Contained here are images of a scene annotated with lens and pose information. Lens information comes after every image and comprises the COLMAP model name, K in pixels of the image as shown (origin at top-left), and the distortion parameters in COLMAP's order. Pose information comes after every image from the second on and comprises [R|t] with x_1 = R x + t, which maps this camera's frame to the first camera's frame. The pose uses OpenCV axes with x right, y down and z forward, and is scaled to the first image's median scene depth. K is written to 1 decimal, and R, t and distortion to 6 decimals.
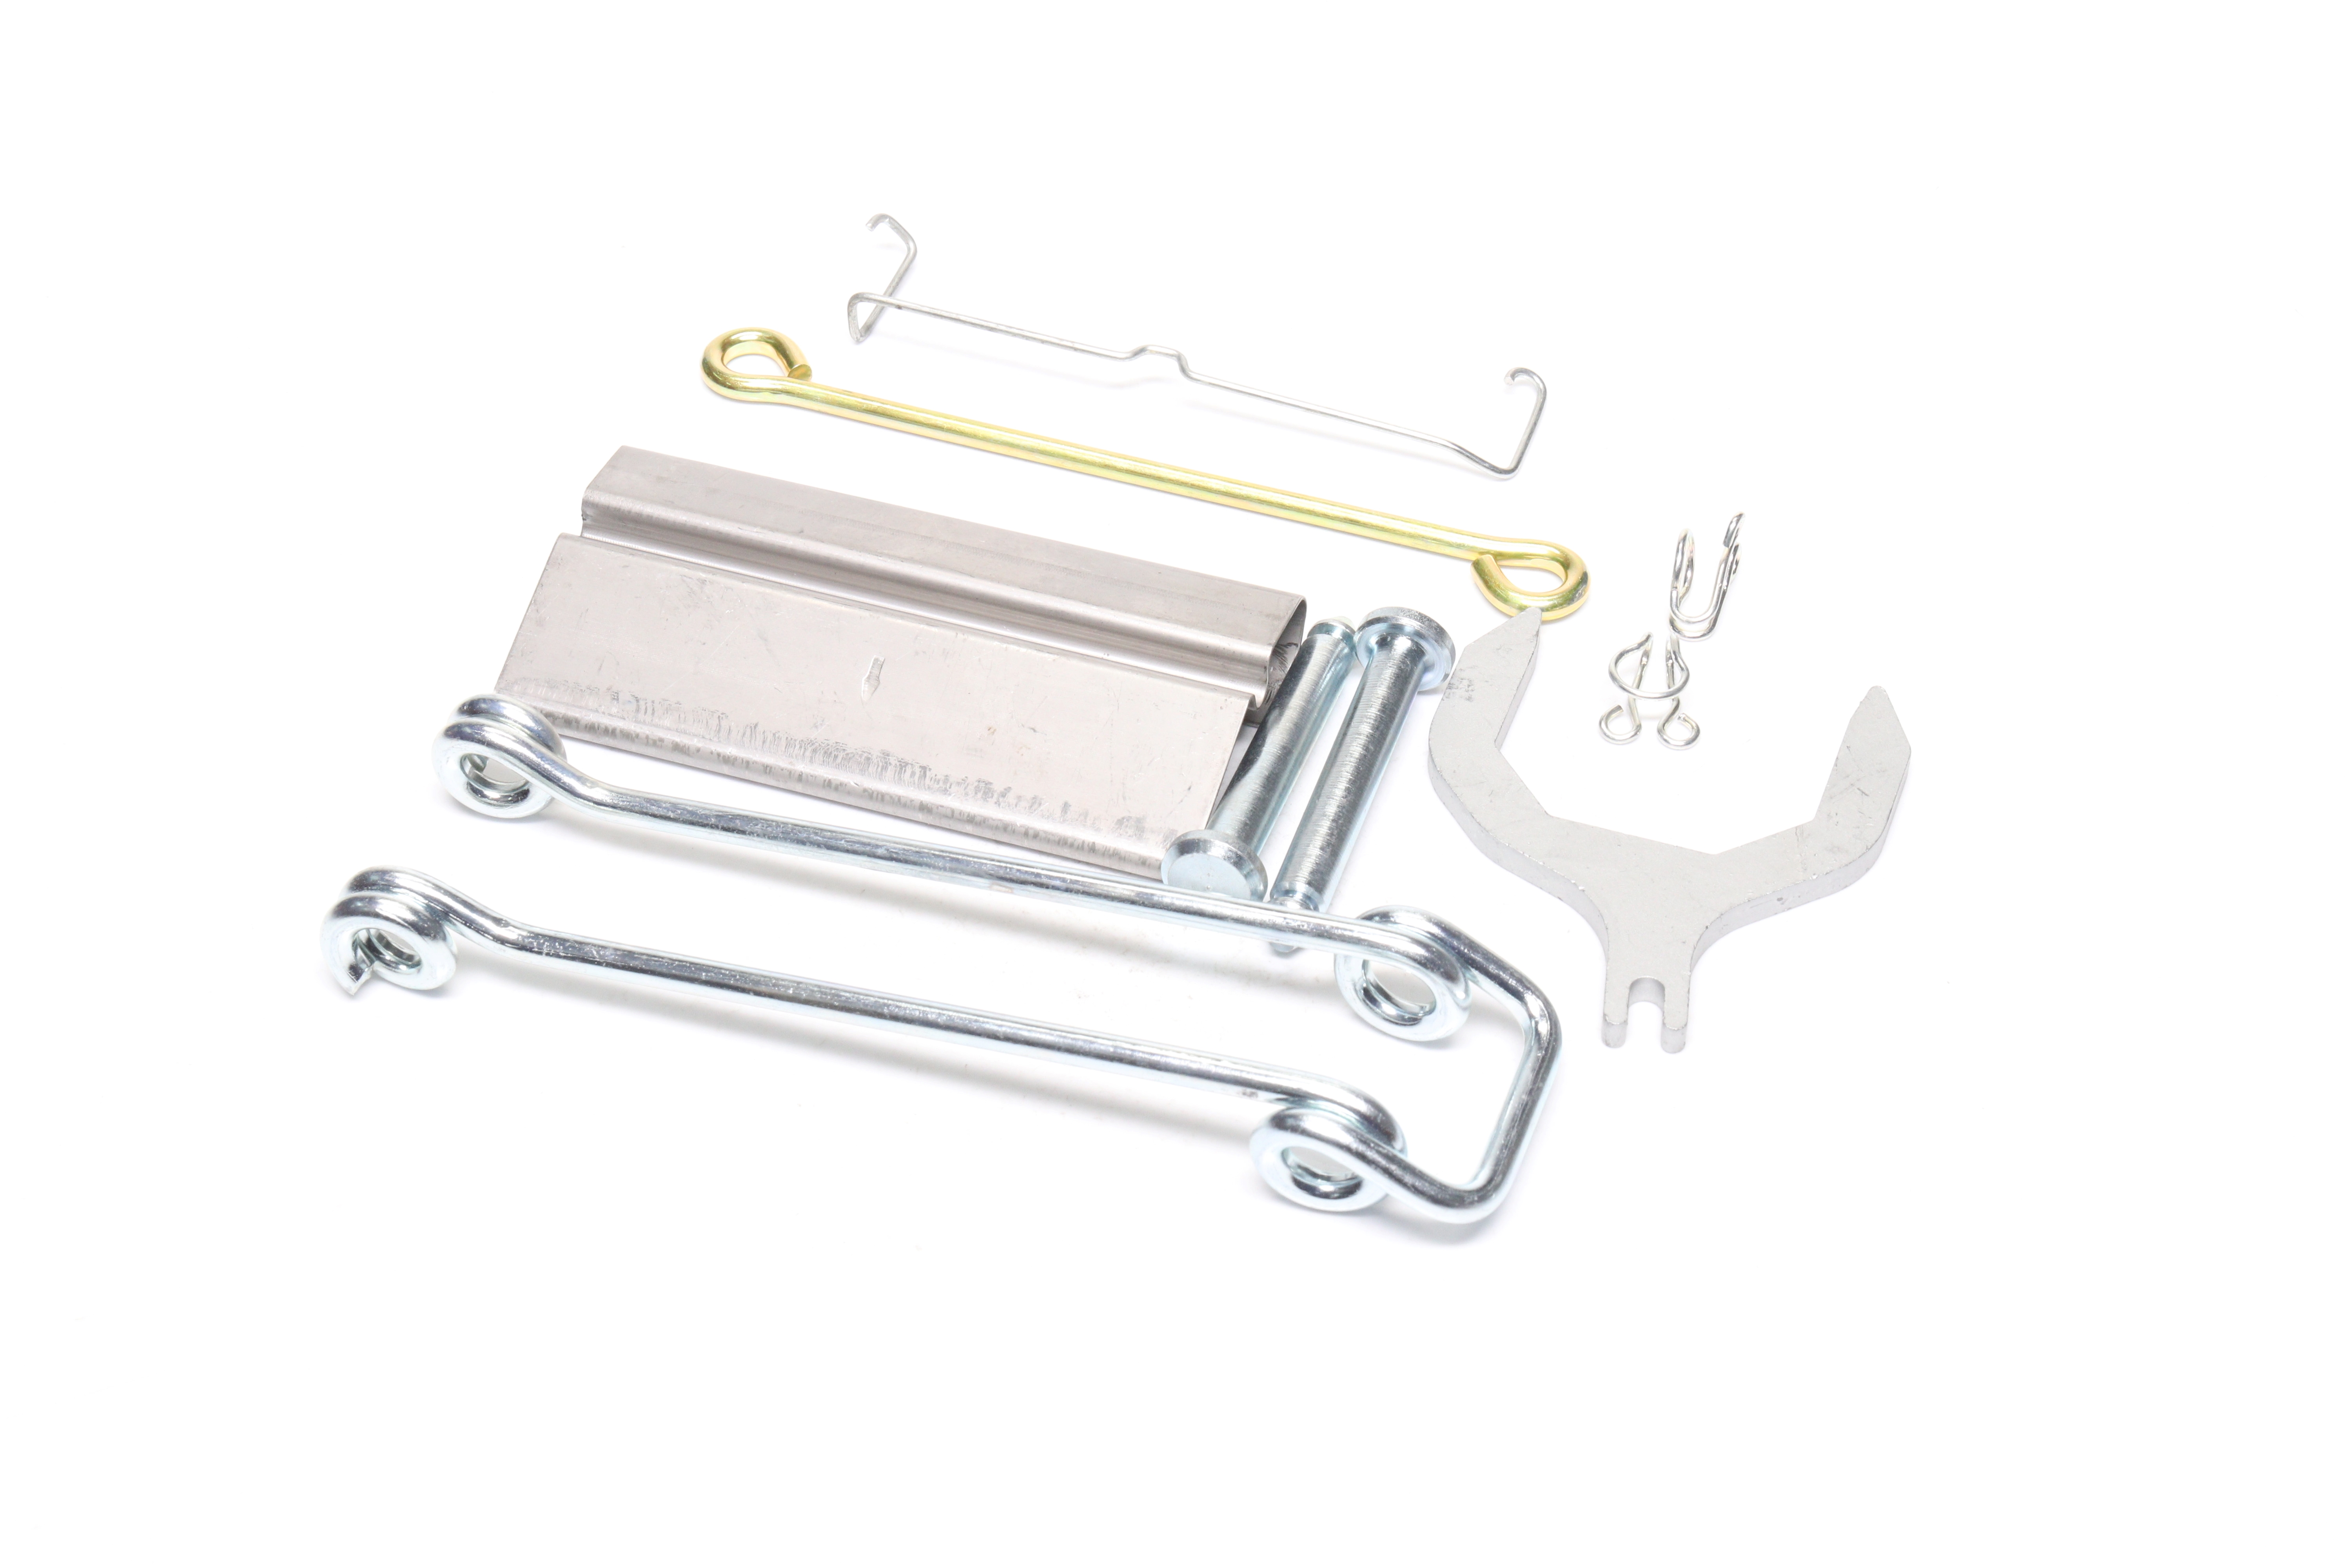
lens RADIAL K [[4799.7, 0, 1176.0], [0, 4799.7, 784.0], [0, 0, 1]] dist [0.208713, 0.086021]
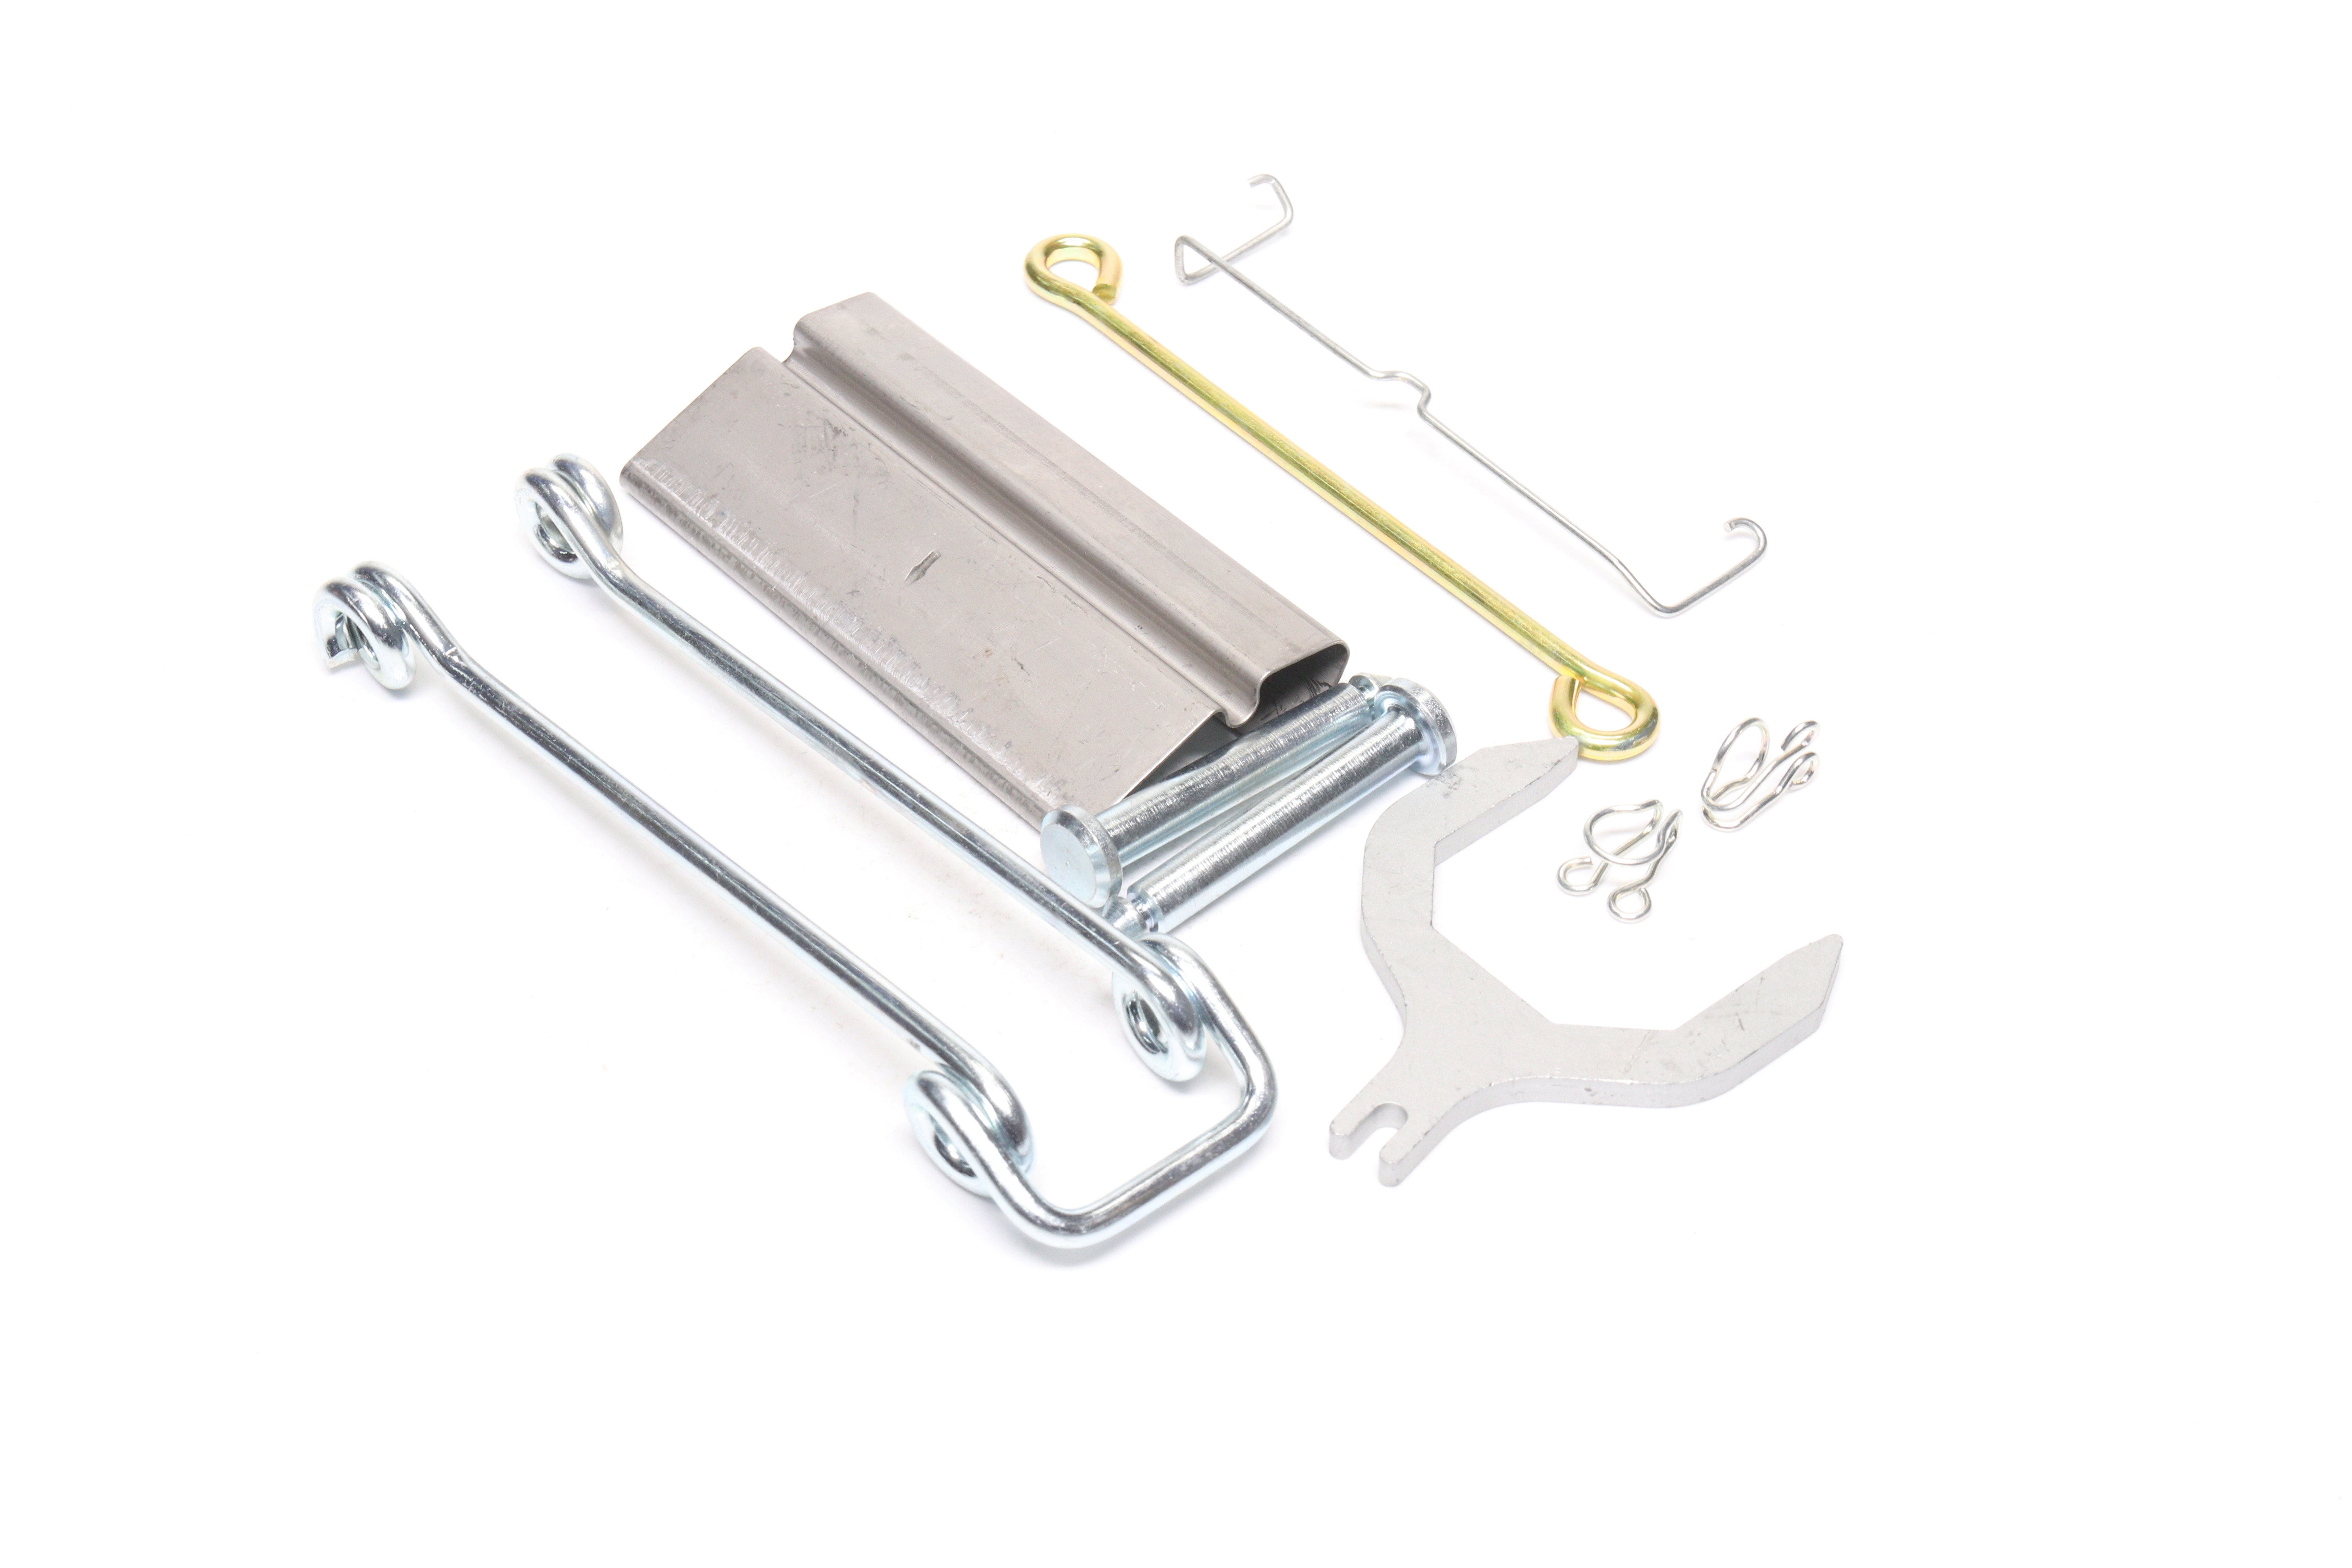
lens RADIAL K [[4799.7, 0, 1176.0], [0, 4799.7, 784.0], [0, 0, 1]] dist [0.208713, 0.086021]
pose [[0.864313, 0.350330, -0.360875, 0.365005], [-0.350254, 0.934182, 0.068011, -0.067010], [0.360950, 0.067615, 0.930131, 0.068033]]
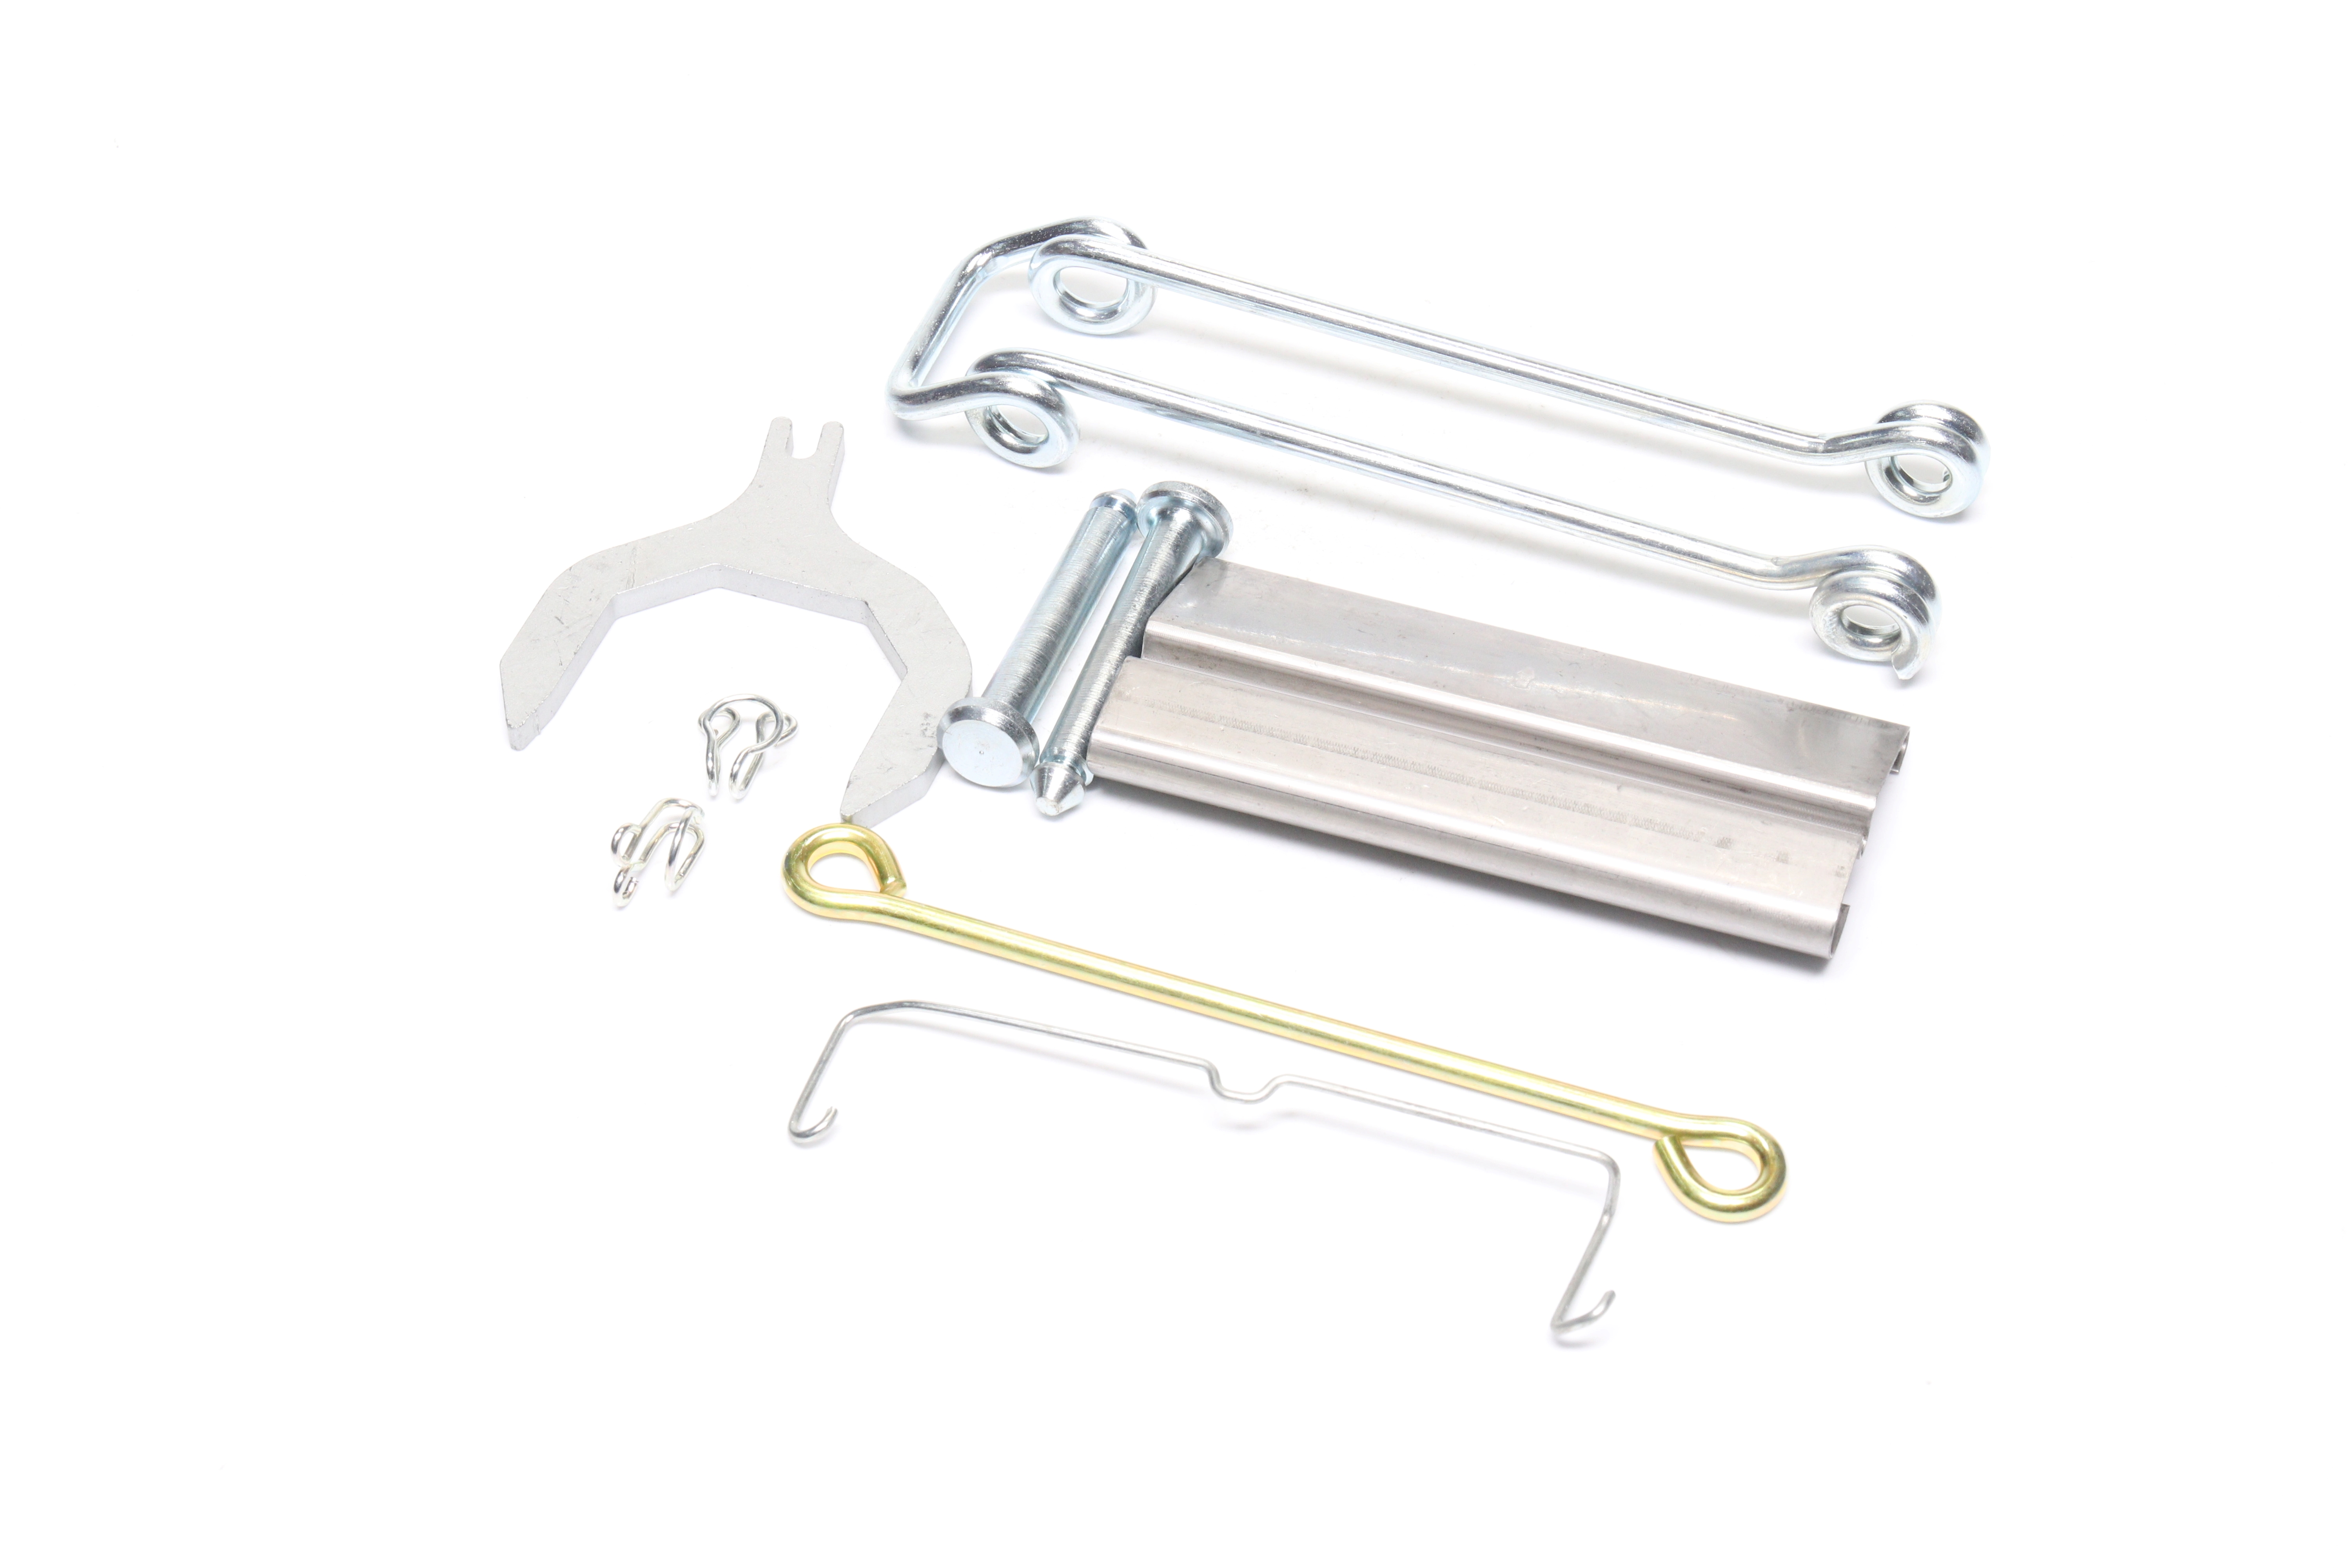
lens RADIAL K [[4799.7, 0, 1176.0], [0, 4799.7, 784.0], [0, 0, 1]] dist [0.208713, 0.086021]
pose [[-0.999706, 0.006092, 0.023490, -0.014533], [0.023317, -0.027106, 0.999361, -1.012477], [0.006724, 0.999614, 0.026955, 0.986226]]
